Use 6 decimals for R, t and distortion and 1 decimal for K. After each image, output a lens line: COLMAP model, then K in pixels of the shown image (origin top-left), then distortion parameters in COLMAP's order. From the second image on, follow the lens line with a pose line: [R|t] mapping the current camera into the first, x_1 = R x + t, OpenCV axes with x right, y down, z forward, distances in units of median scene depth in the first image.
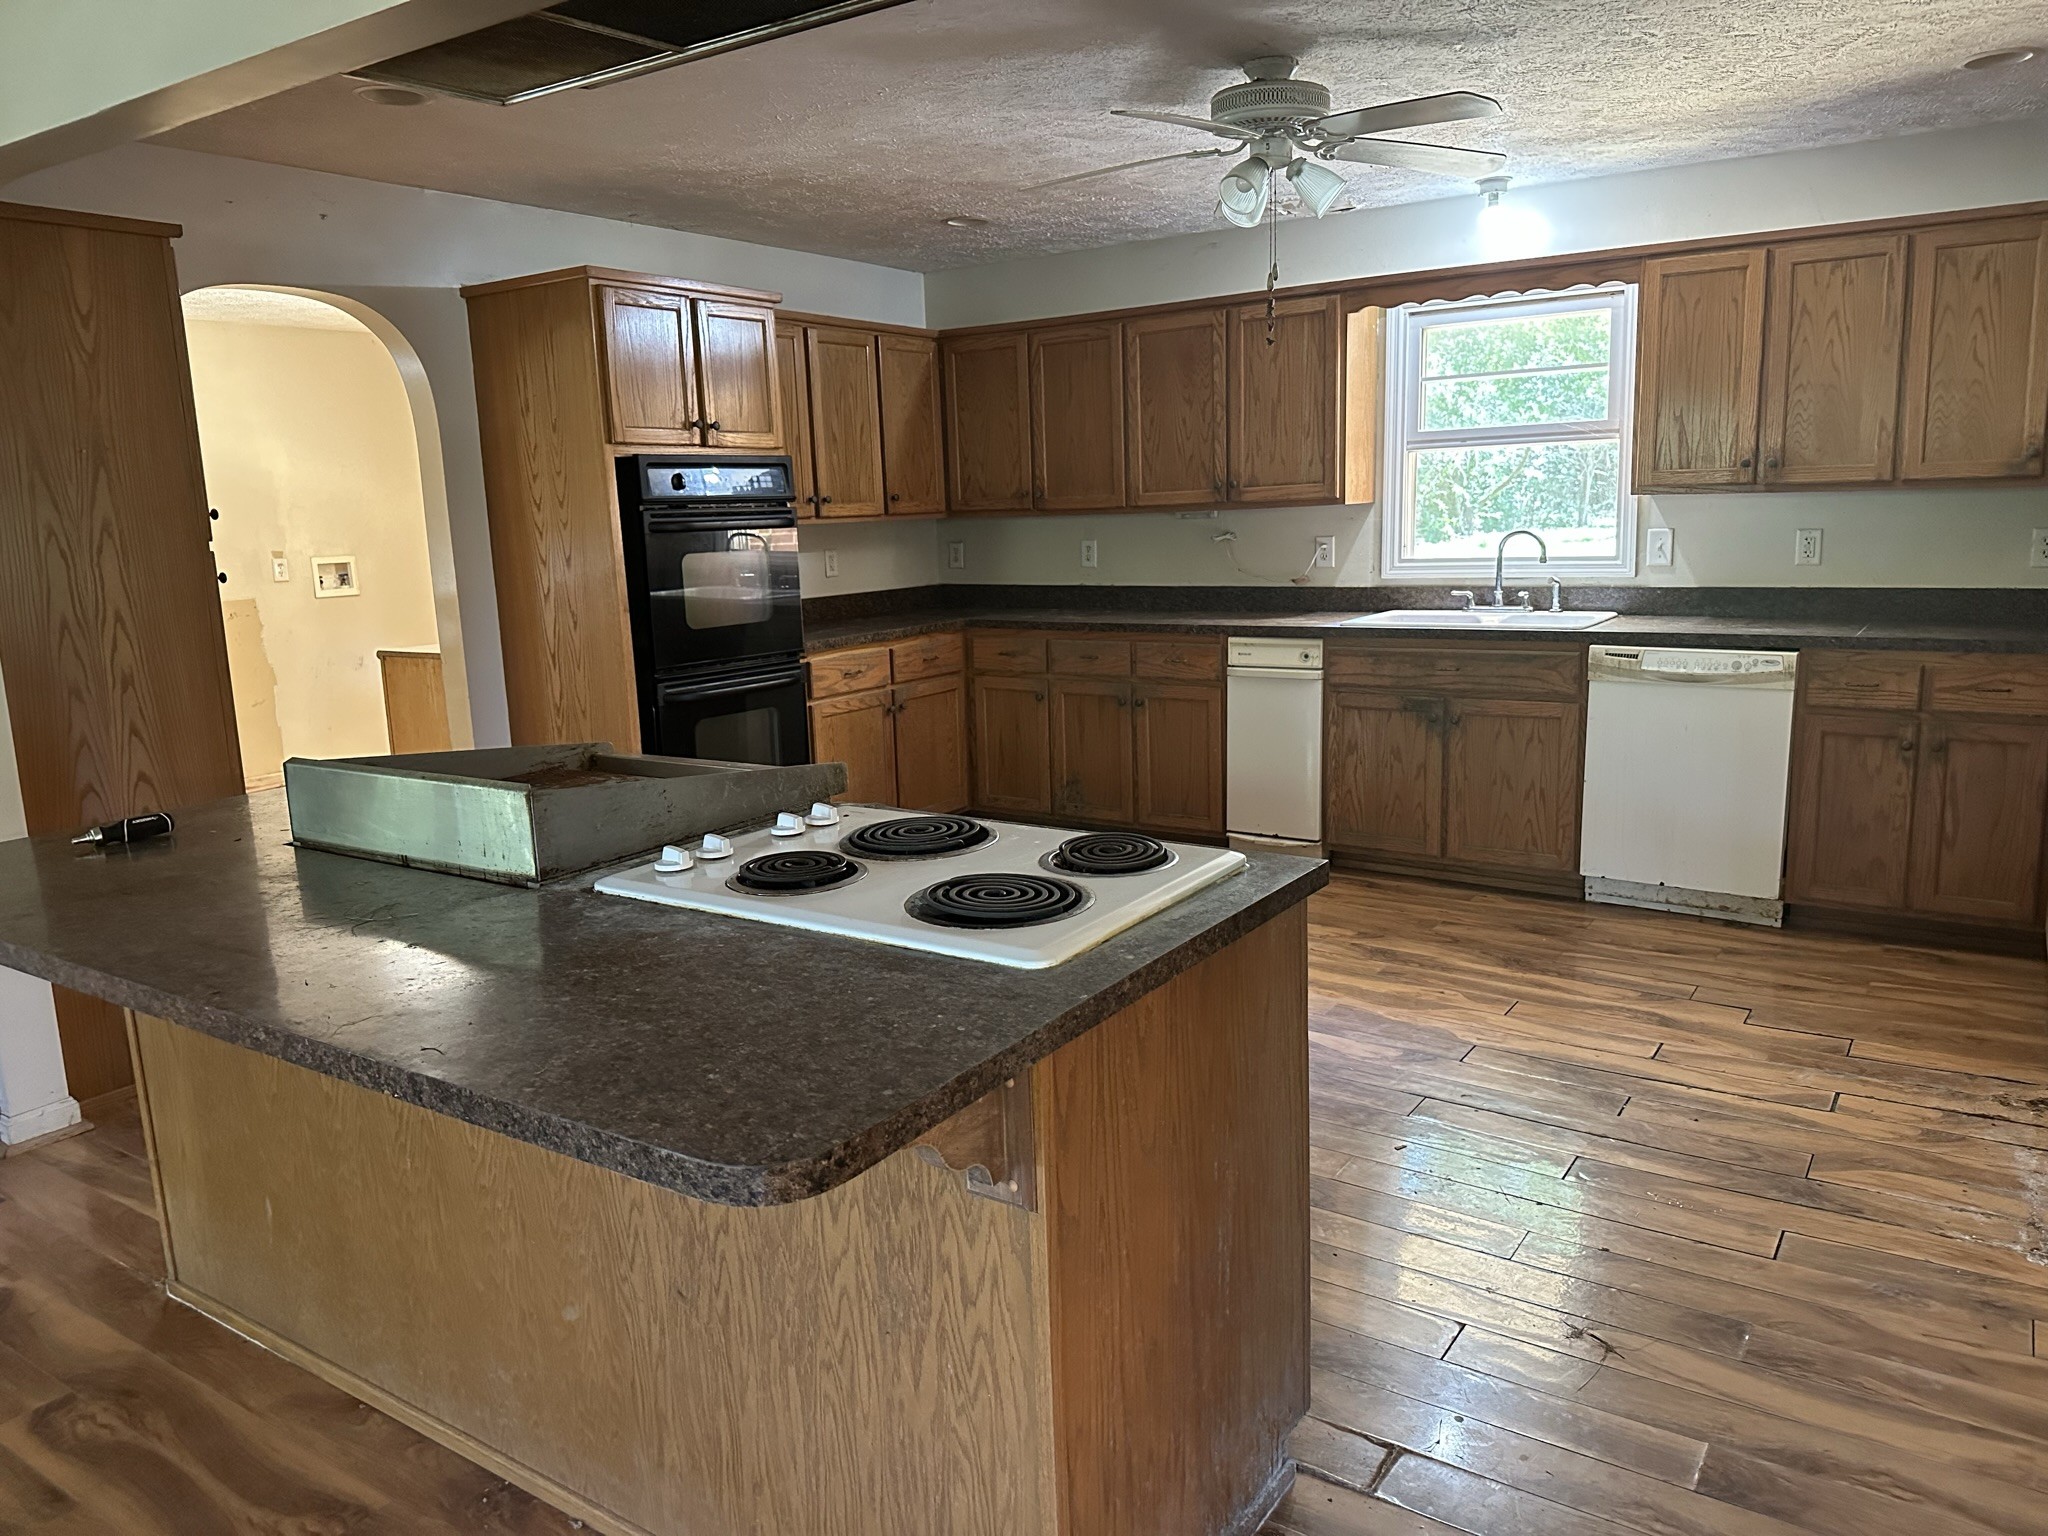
lens RADIAL K [[1433.3, 0, 1029.9], [0, 1433.3, 745.5], [0, 0, 1]] dist [0.084760, -0.113355]
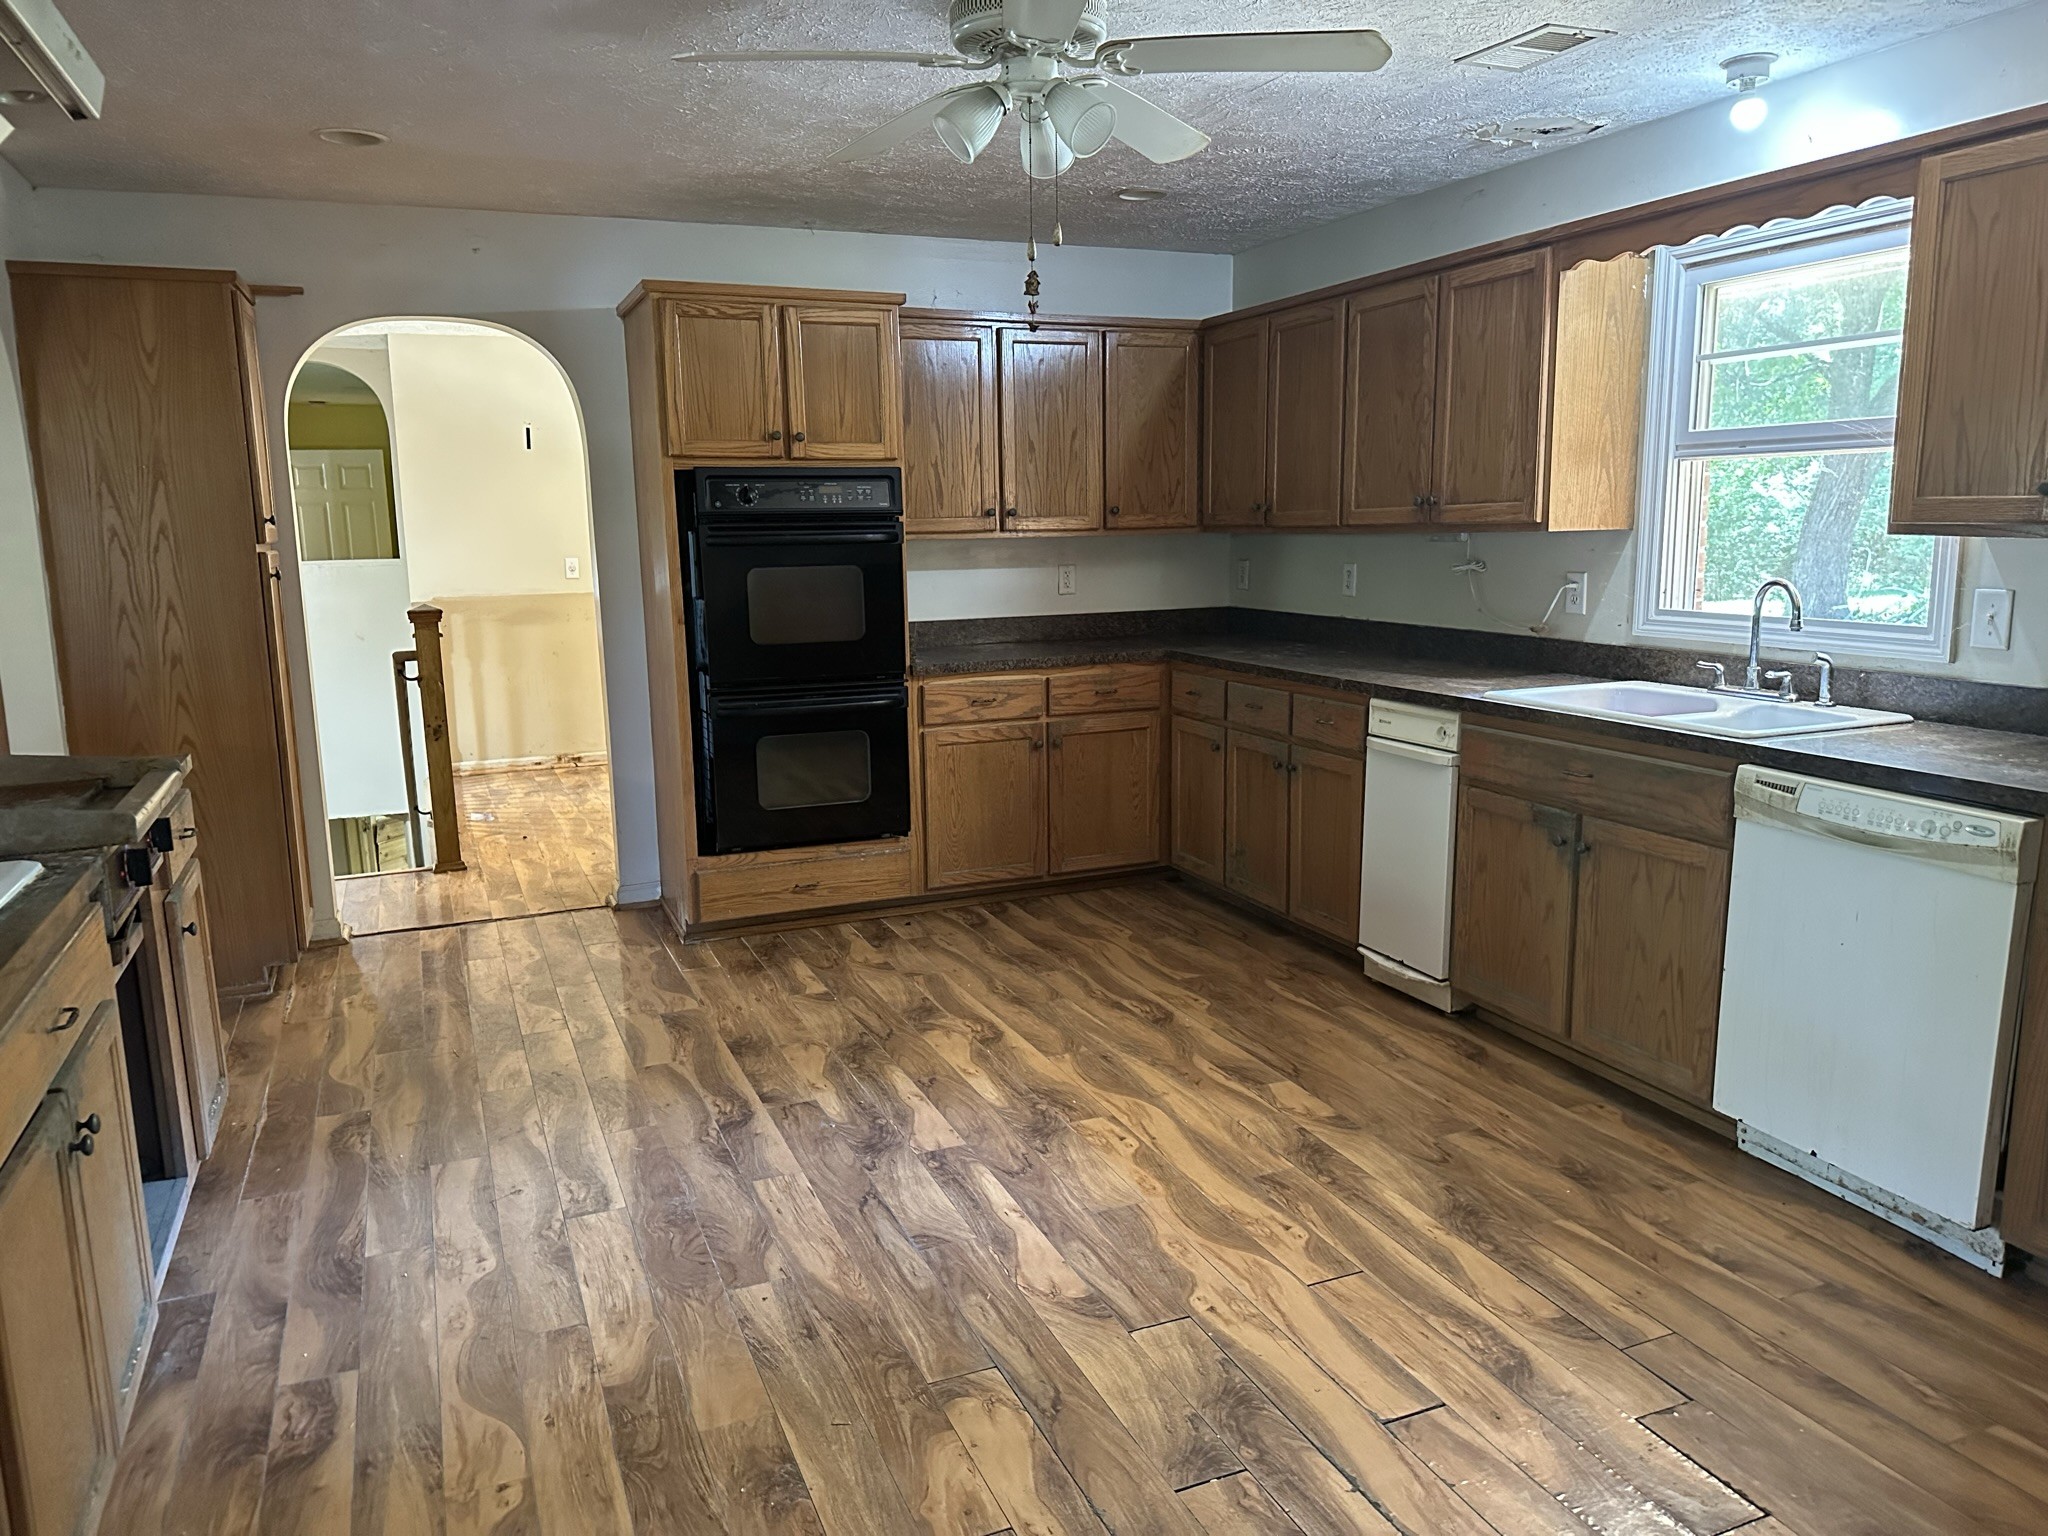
lens RADIAL K [[1433.3, 0, 1029.9], [0, 1433.3, 745.5], [0, 0, 1]] dist [0.084760, -0.113355]
pose [[0.839558, 0.105904, -0.532848, 0.428367], [-0.103429, 0.994035, 0.034602, -0.061730], [0.533334, 0.026062, 0.845503, 0.258397]]
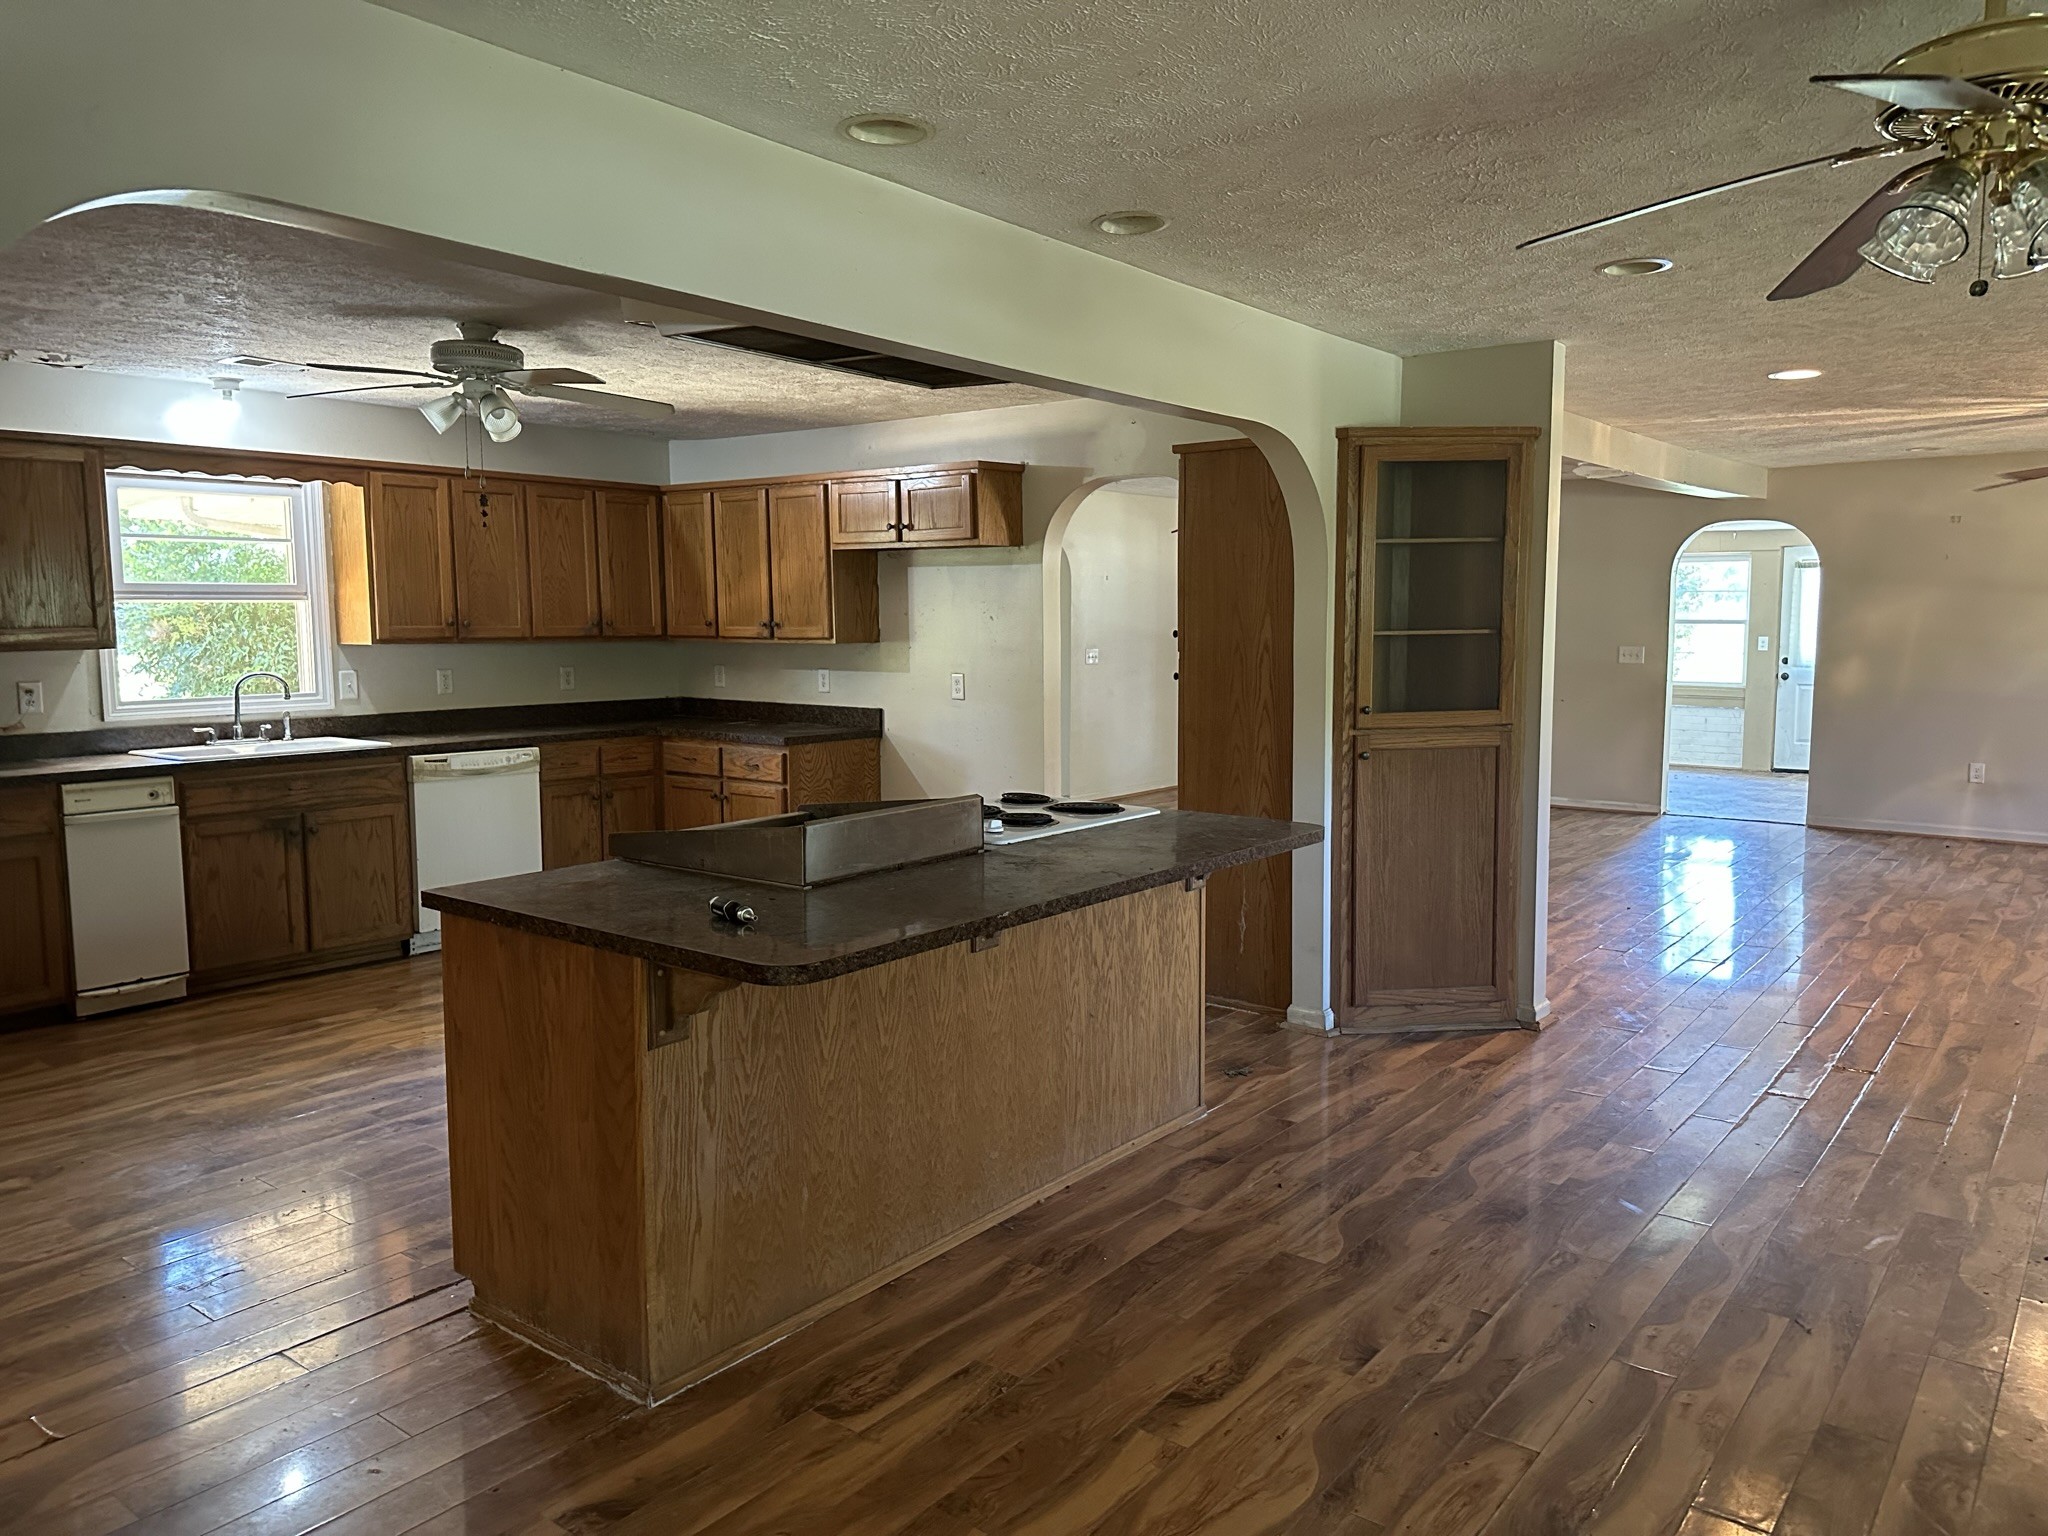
lens RADIAL K [[1470.4, 0, 1023.0], [0, 1470.4, 762.2], [0, 0, 1]] dist [0.022439, -0.002914]
pose [[0.067538, -0.064315, 0.995642, -0.839961], [0.171488, 0.983817, 0.051919, -0.034989], [-0.982869, 0.167234, 0.077474, 0.323236]]
